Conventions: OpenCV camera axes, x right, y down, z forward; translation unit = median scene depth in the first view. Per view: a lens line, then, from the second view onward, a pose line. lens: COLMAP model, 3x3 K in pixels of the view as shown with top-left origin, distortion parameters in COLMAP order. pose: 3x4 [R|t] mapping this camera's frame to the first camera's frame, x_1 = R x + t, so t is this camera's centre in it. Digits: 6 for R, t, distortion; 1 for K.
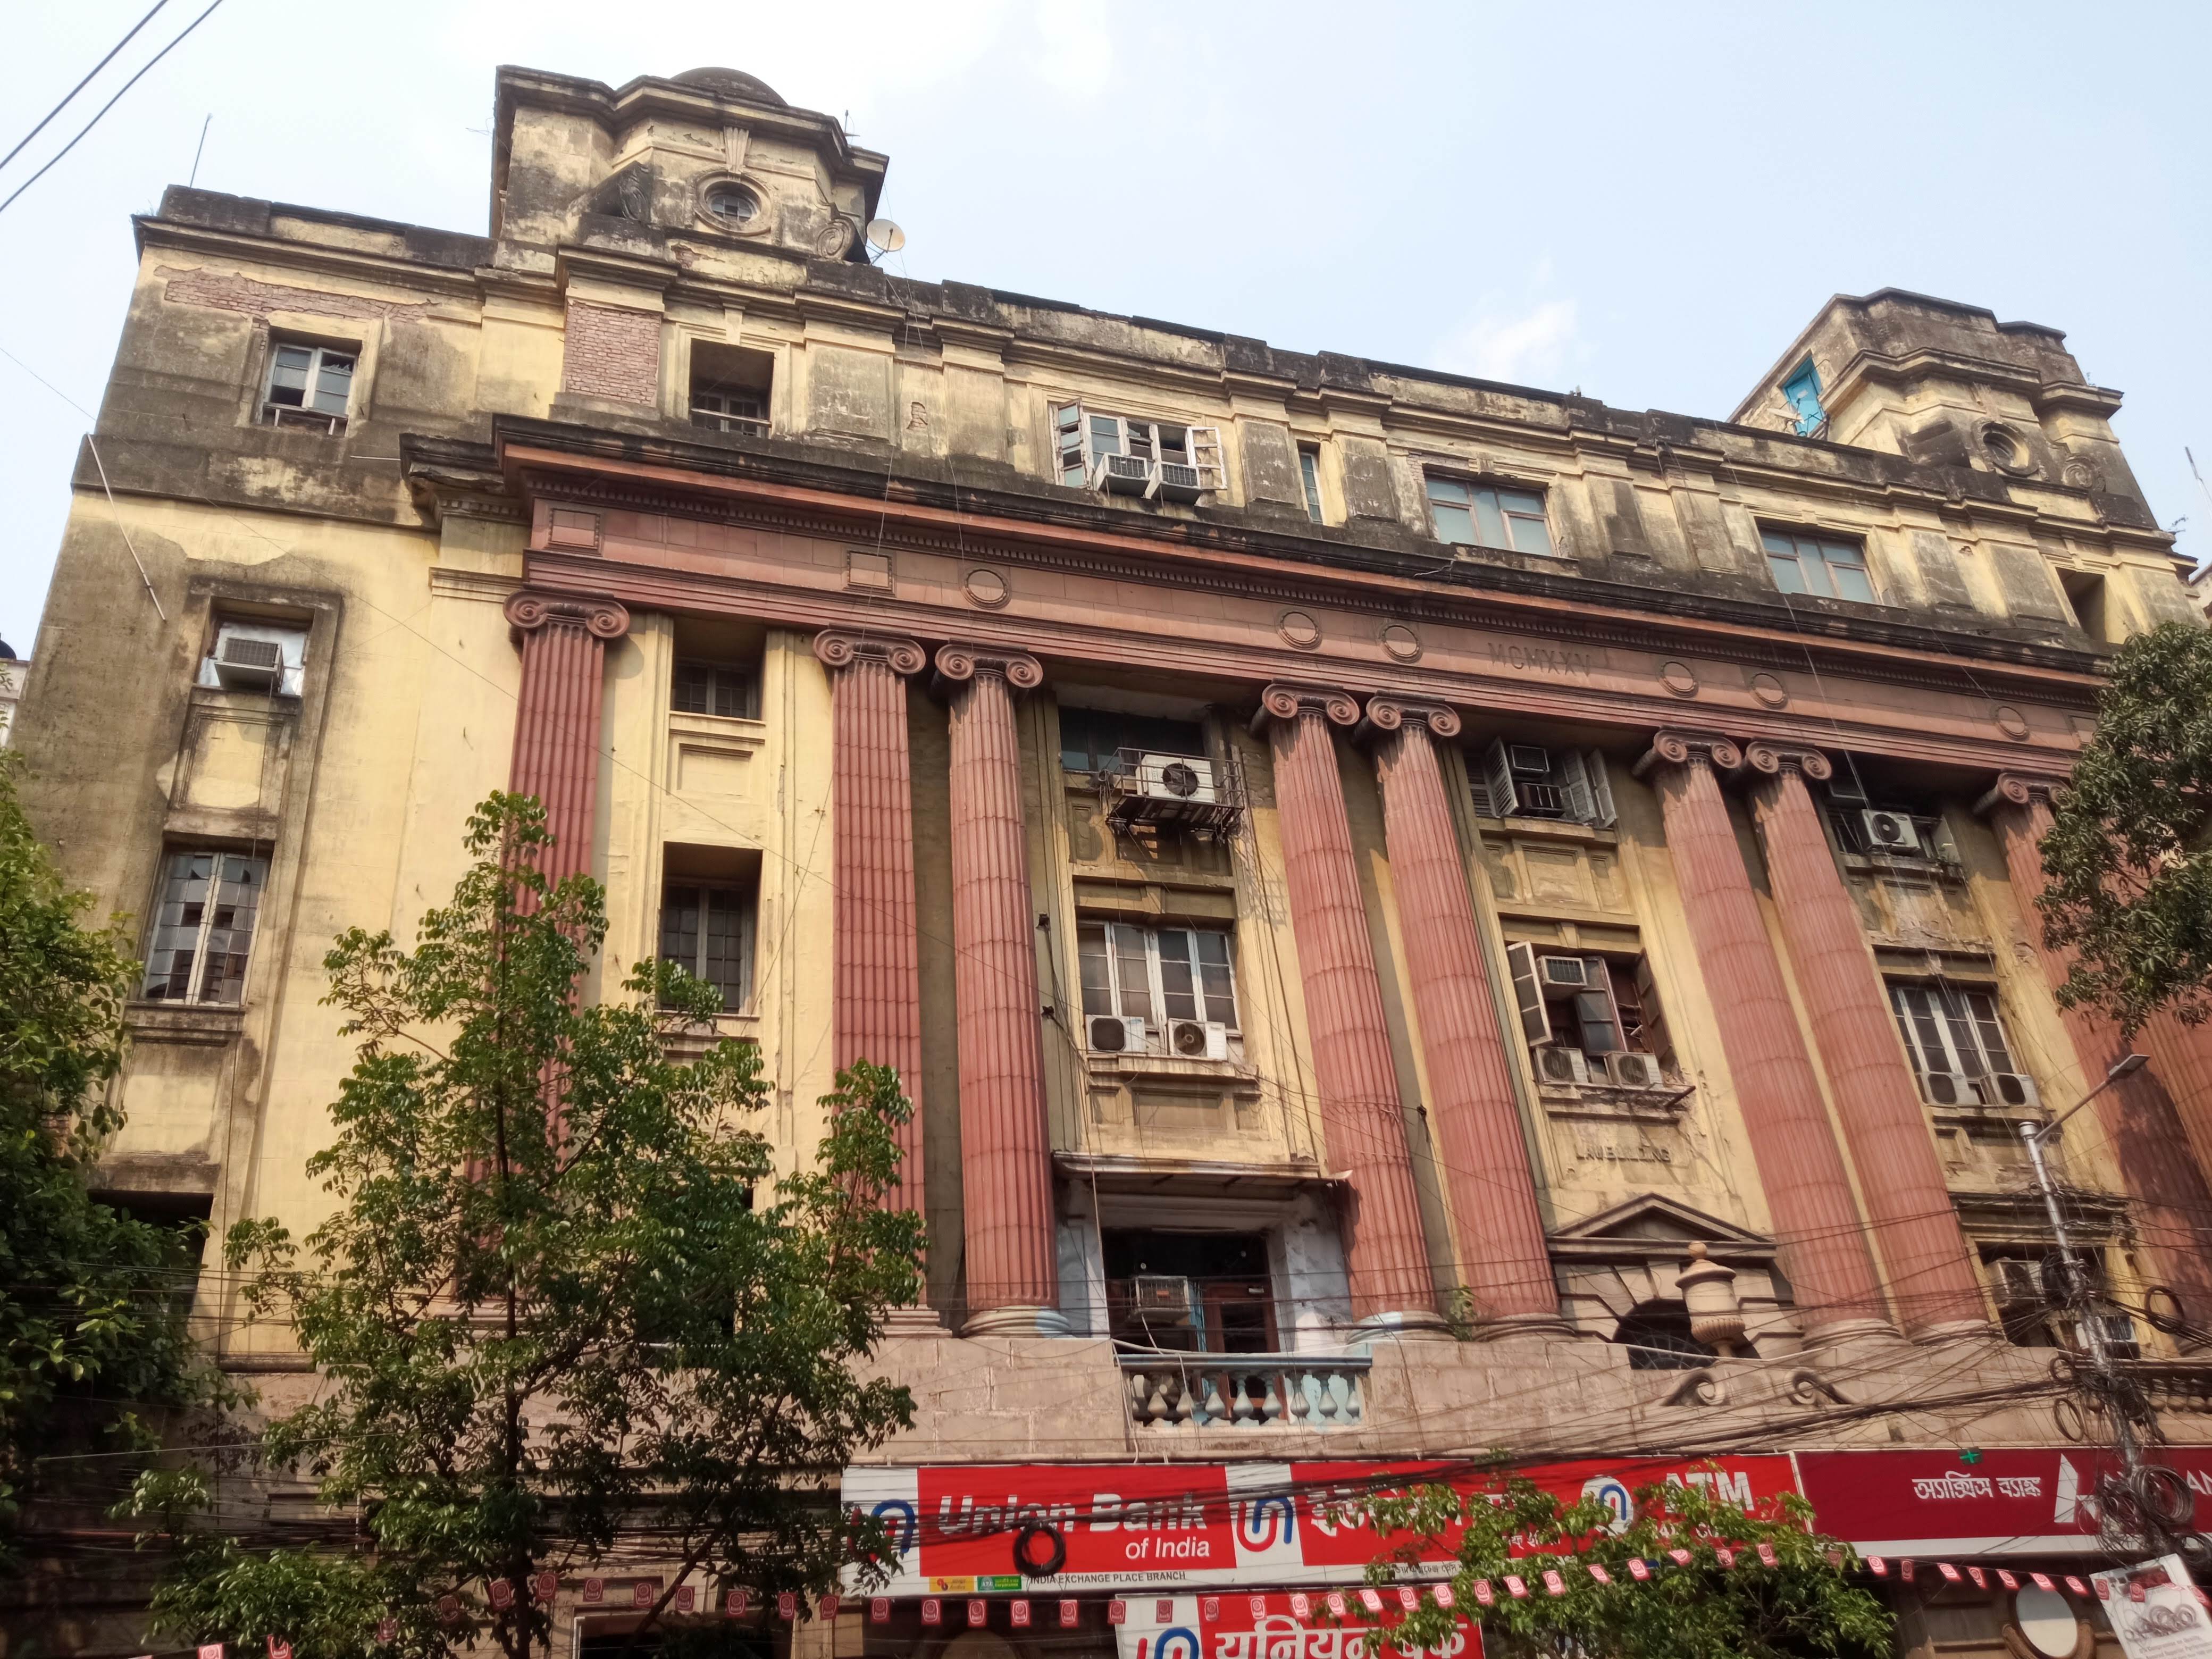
lens RADIAL K [[1831.1, 0, 1071.0], [0, 1831.1, 830.6], [0, 0, 1]] dist [0.145903, -0.228123]
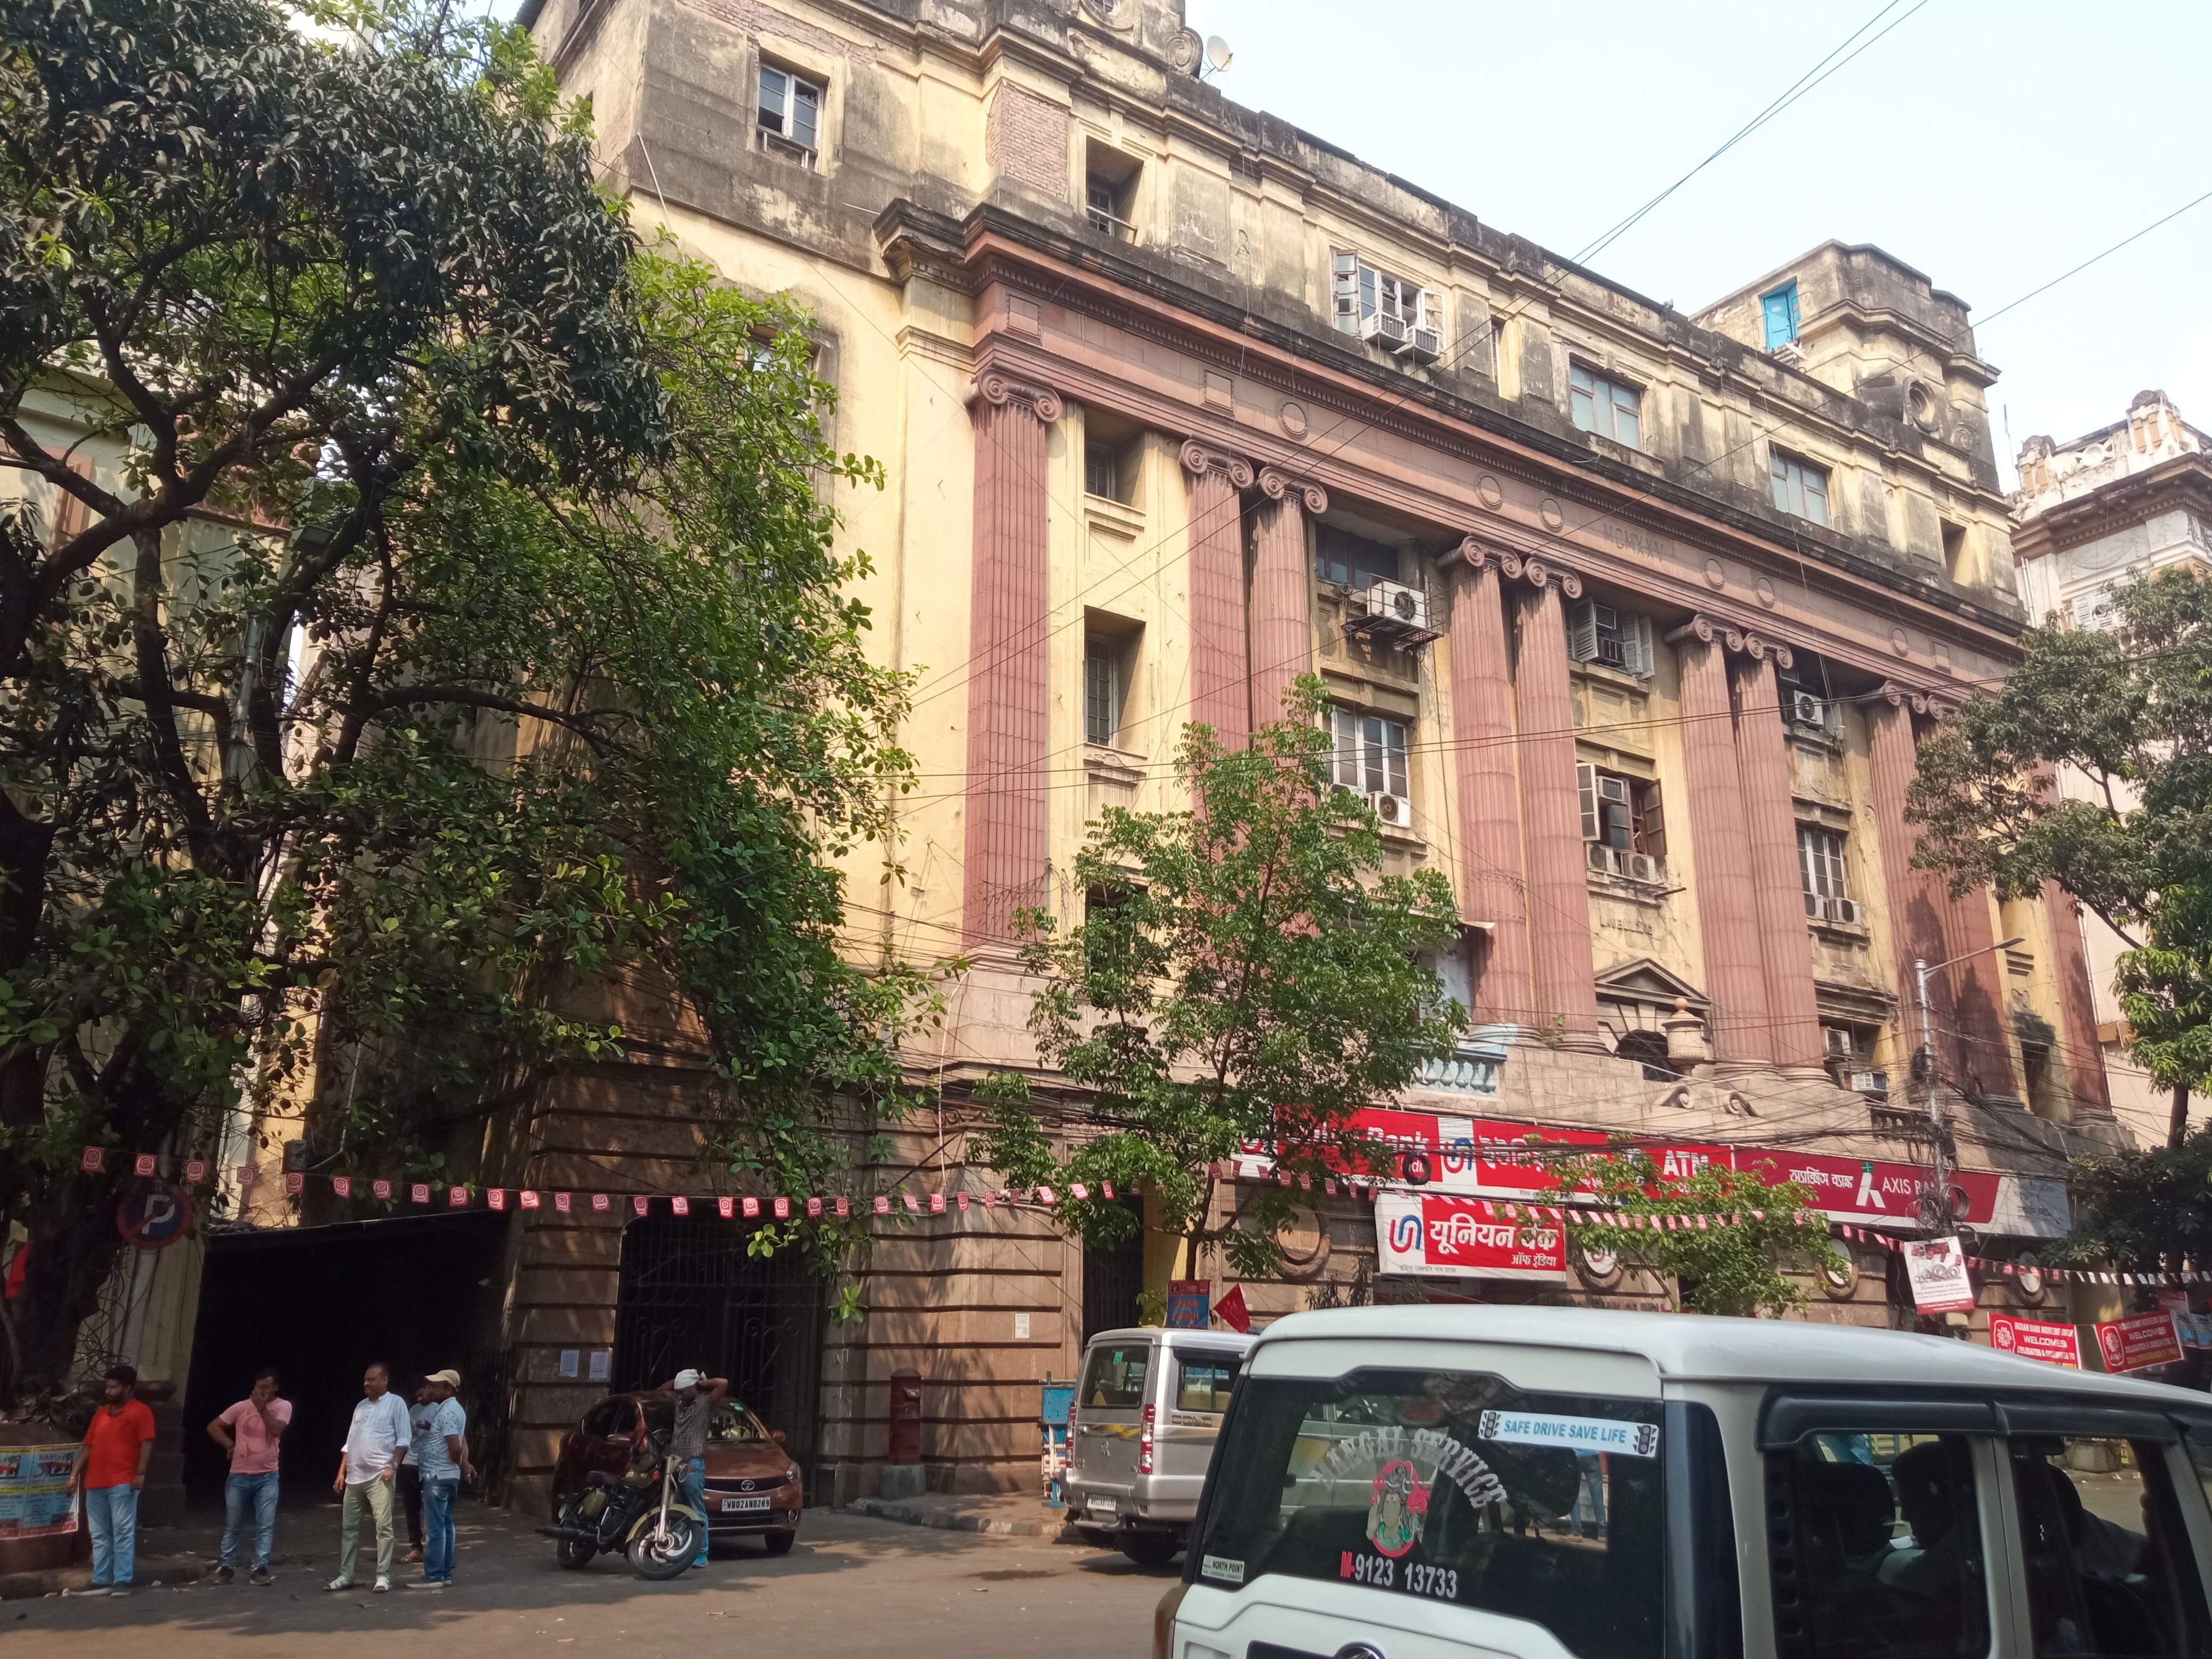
lens RADIAL K [[1831.1, 0, 1071.0], [0, 1831.1, 830.6], [0, 0, 1]] dist [0.145903, -0.228123]
pose [[0.953861, 0.157740, 0.255475, -0.447432], [-0.212554, 0.955723, 0.203506, -0.085777], [-0.212062, -0.248418, 0.945155, -0.205587]]
